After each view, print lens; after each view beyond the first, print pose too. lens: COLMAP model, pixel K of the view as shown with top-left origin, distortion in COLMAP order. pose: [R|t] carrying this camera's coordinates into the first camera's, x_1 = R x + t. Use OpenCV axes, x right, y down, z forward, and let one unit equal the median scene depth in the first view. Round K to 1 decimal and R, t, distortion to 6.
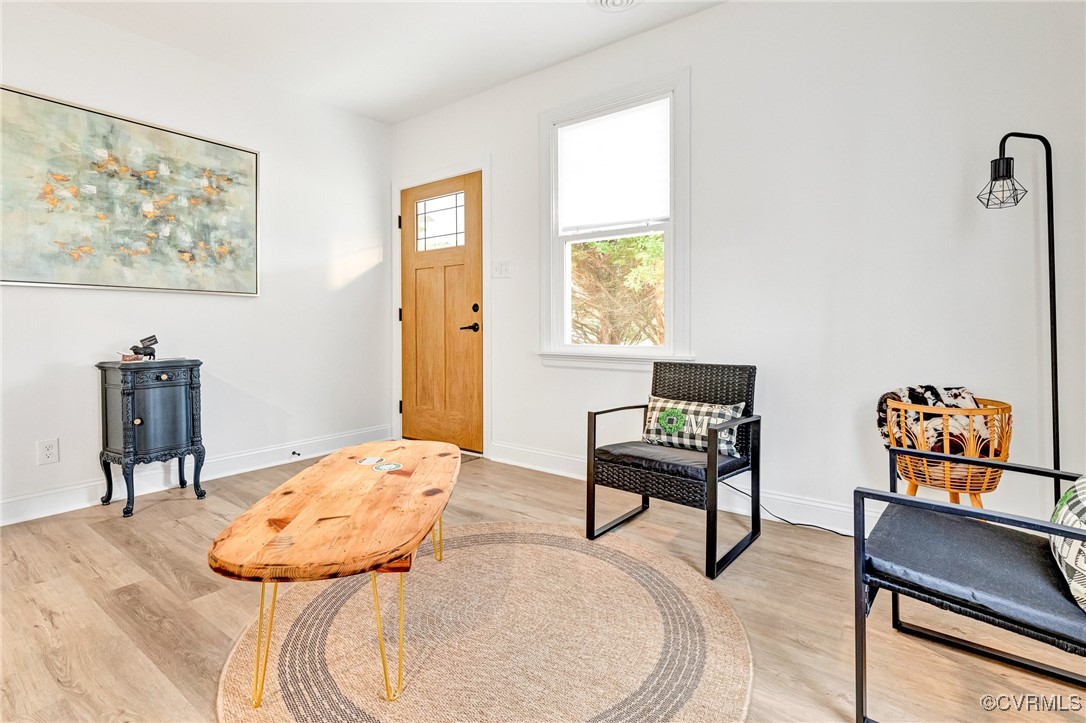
lens RADIAL K [[516.3, 0, 542.8], [0, 516.3, 328.4], [0, 0, 1]] dist [0.008341, 0.000016]
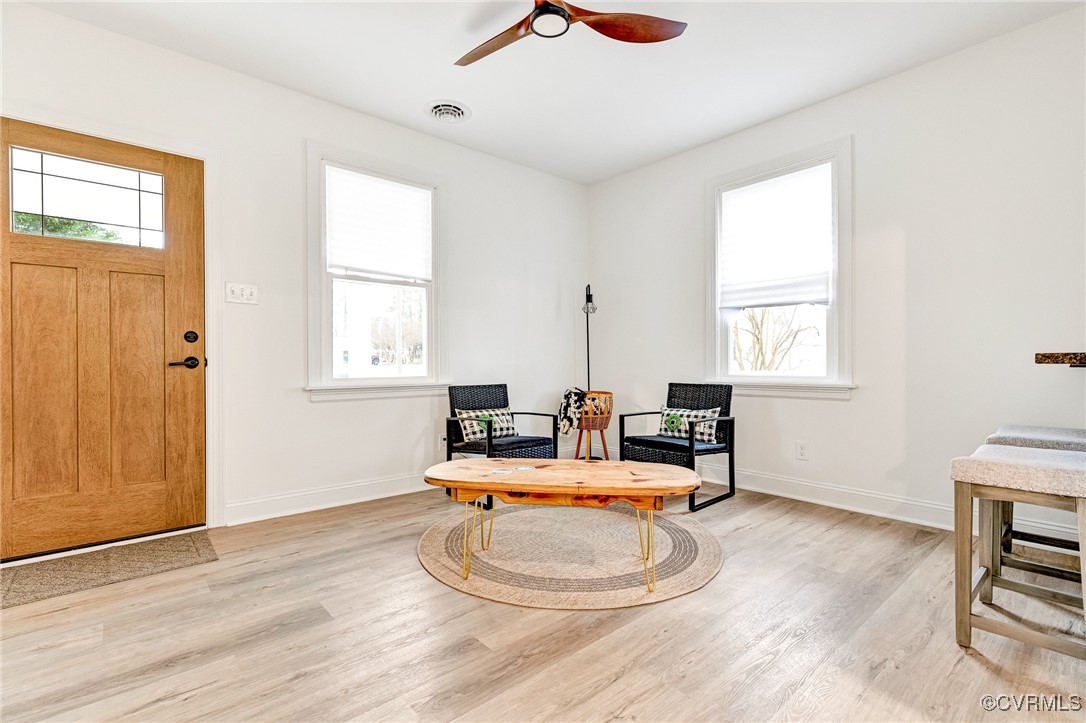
lens RADIAL K [[496.8, 0, 536.6], [0, 496.8, 366.2], [0, 0, 1]] dist [0.003858, -0.000071]
pose [[0.220297, -0.008067, 0.975400, -0.936390], [0.008638, 0.999943, 0.006319, 0.003776], [-0.975395, 0.007033, 0.220354, 0.438151]]
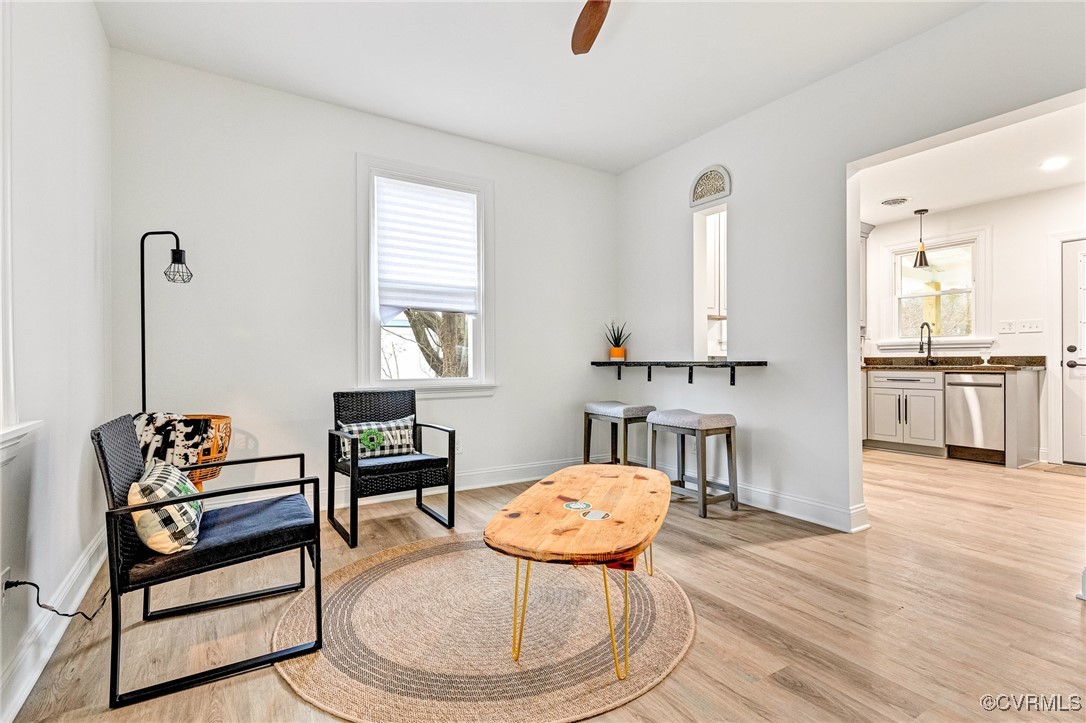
lens RADIAL K [[516.7, 0, 543.0], [0, 516.7, 361.5], [0, 0, 1]] dist [0.016153, -0.000124]
pose [[-0.931826, 0.002510, 0.362897, -0.374189], [0.004323, 0.999982, 0.004184, -0.006584], [-0.362880, 0.005468, -0.931820, 1.217703]]
